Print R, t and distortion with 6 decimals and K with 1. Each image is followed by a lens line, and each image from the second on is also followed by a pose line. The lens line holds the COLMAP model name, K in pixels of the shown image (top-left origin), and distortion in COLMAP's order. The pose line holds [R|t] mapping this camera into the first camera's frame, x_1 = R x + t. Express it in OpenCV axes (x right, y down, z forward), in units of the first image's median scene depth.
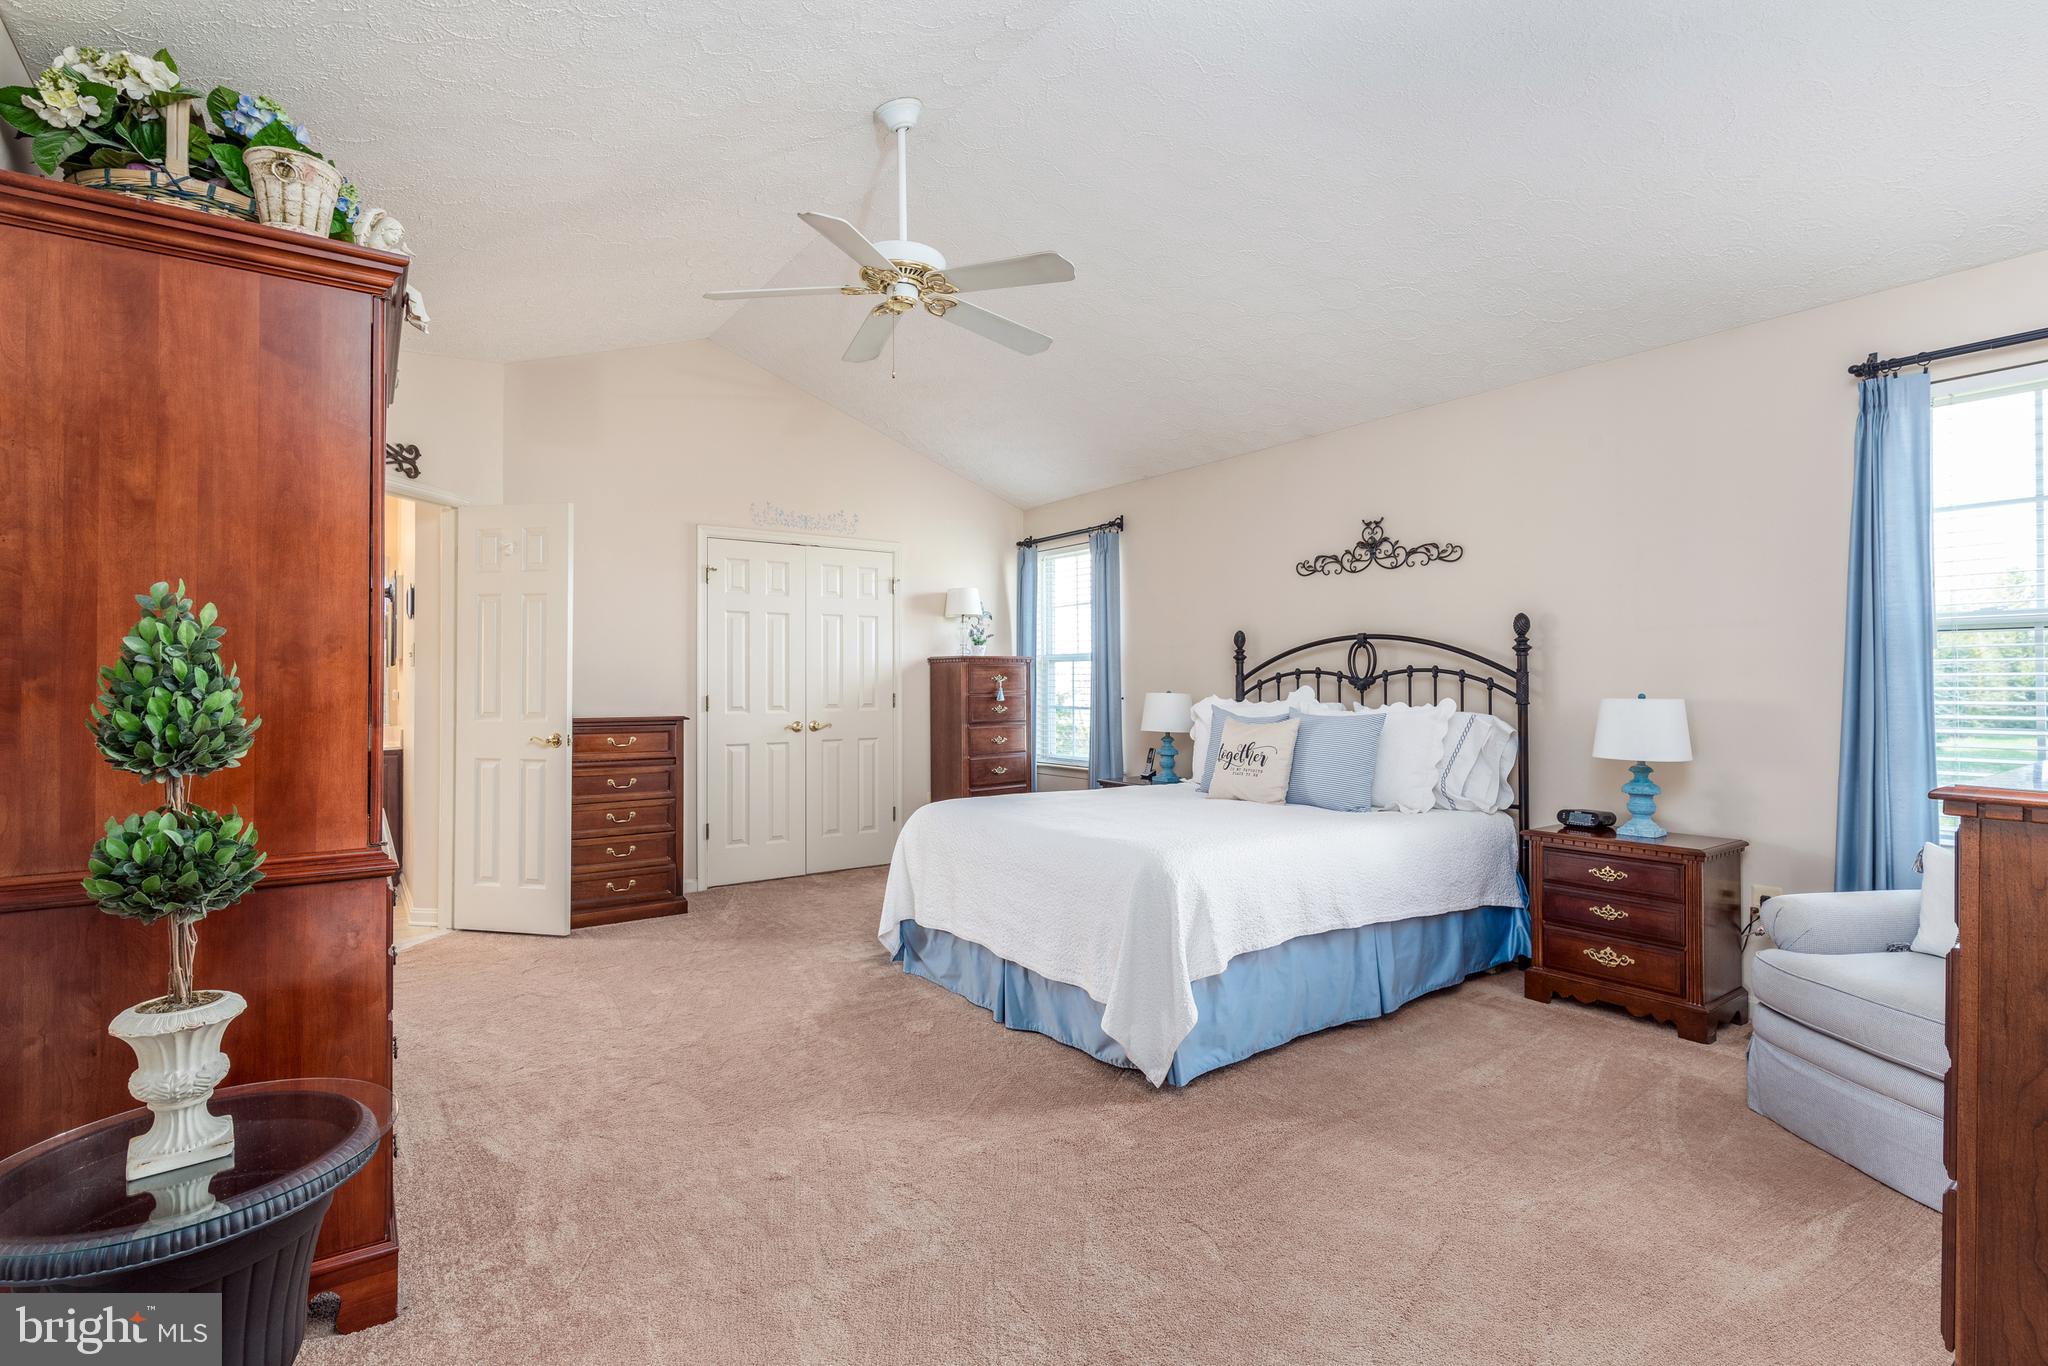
lens RADIAL K [[993.1, 0, 1026.4], [0, 993.1, 676.8], [0, 0, 1]] dist [0.001619, -0.000055]
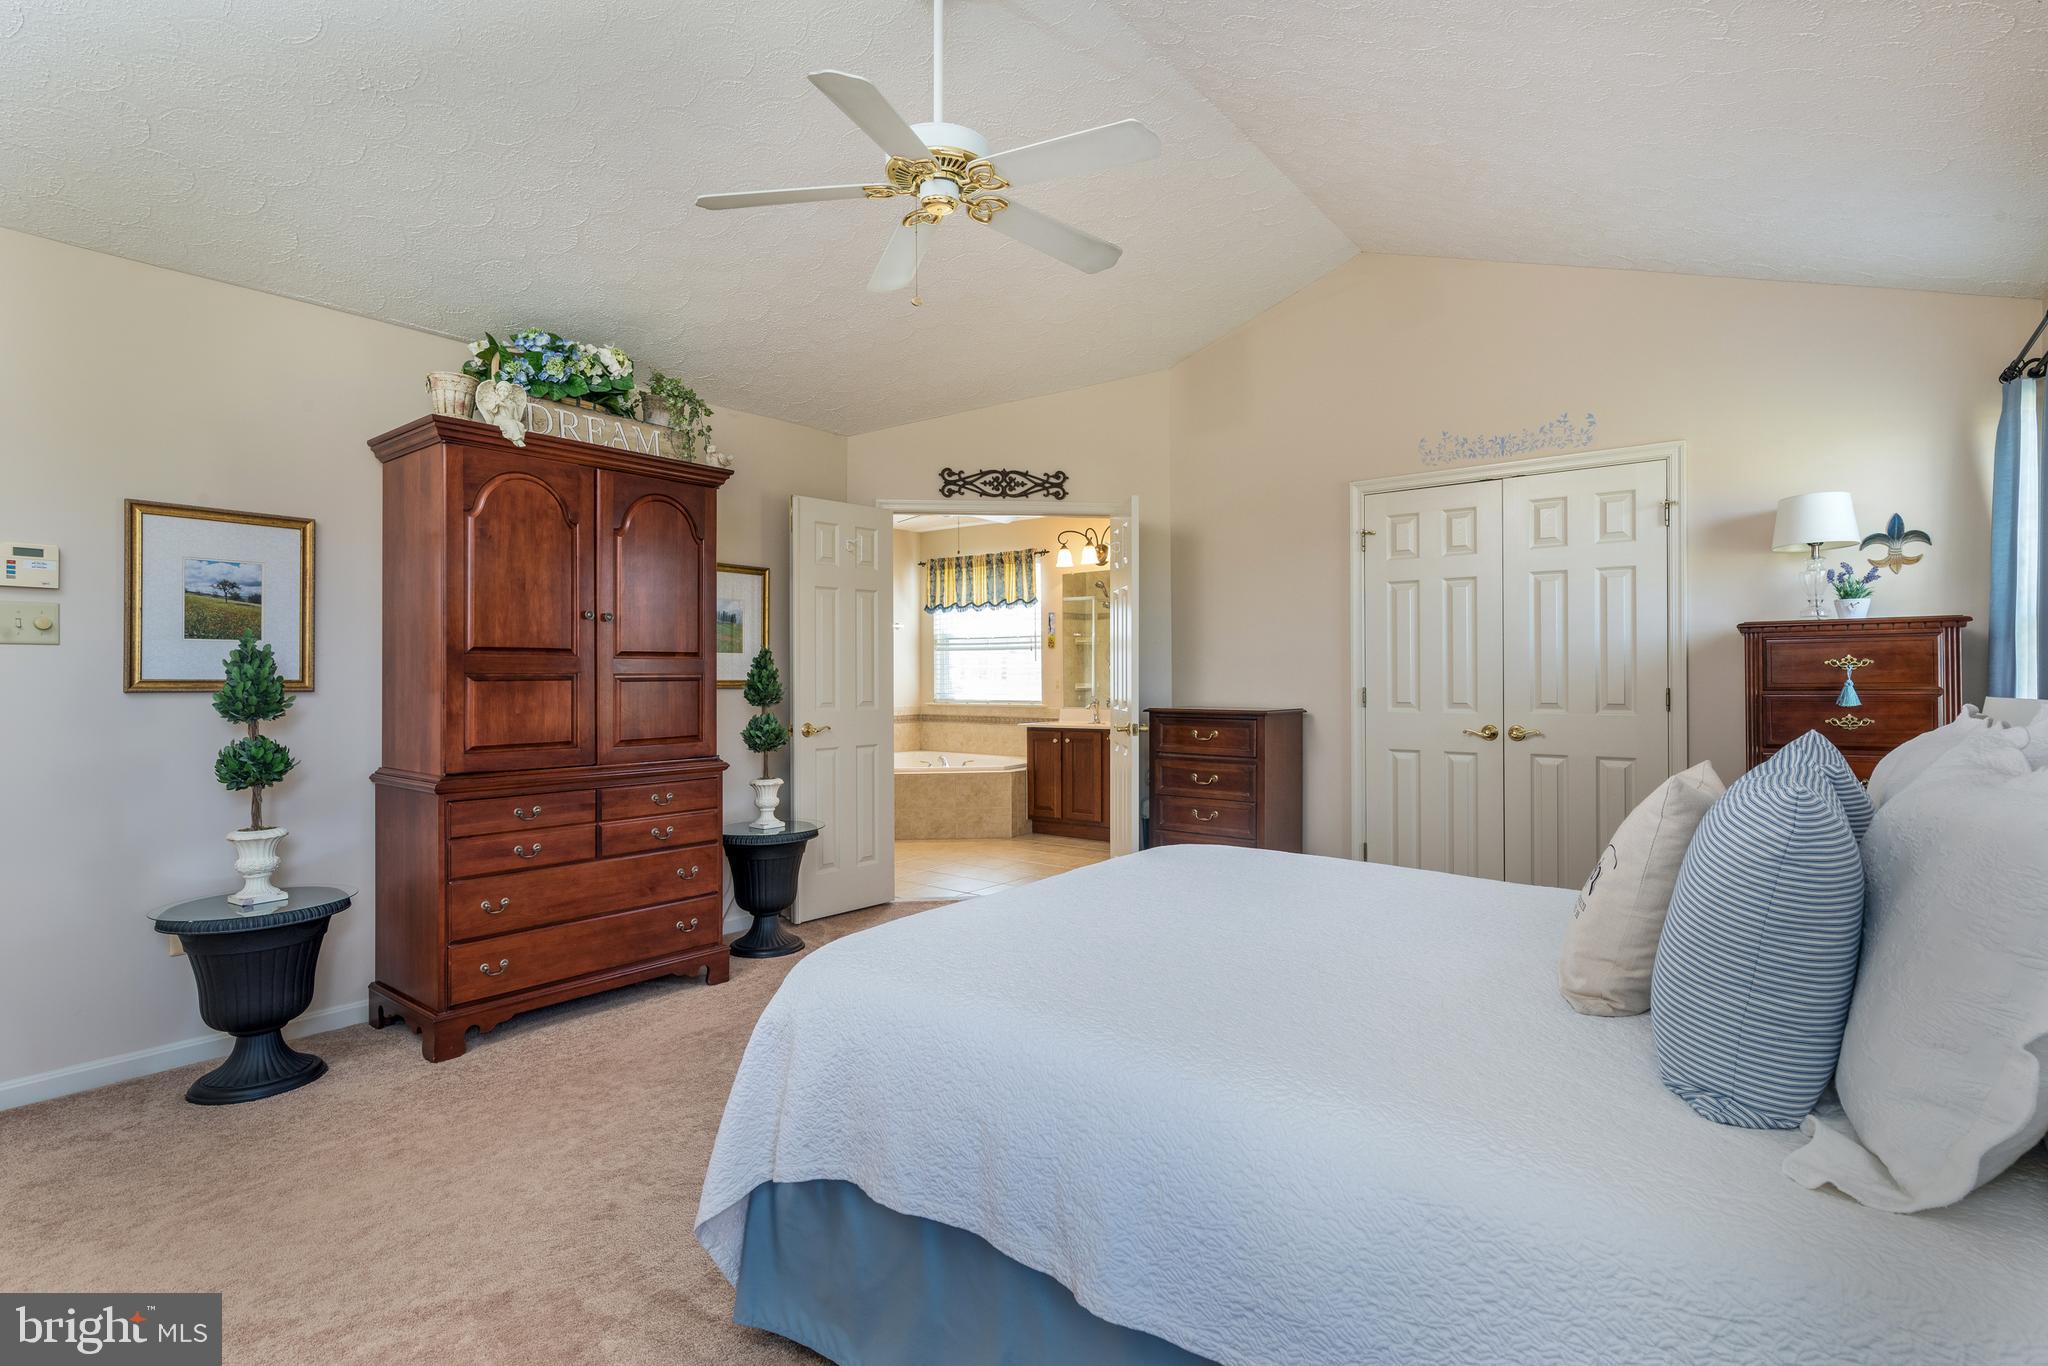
lens RADIAL K [[943.5, 0, 1025.2], [0, 943.5, 658.2], [0, 0, 1]] dist [0.000846, 0.000183]
pose [[0.282833, -0.012406, -0.959089, 0.348822], [0.012883, 0.999875, -0.009134, -0.001385], [0.959083, -0.009773, 0.282958, 0.507402]]
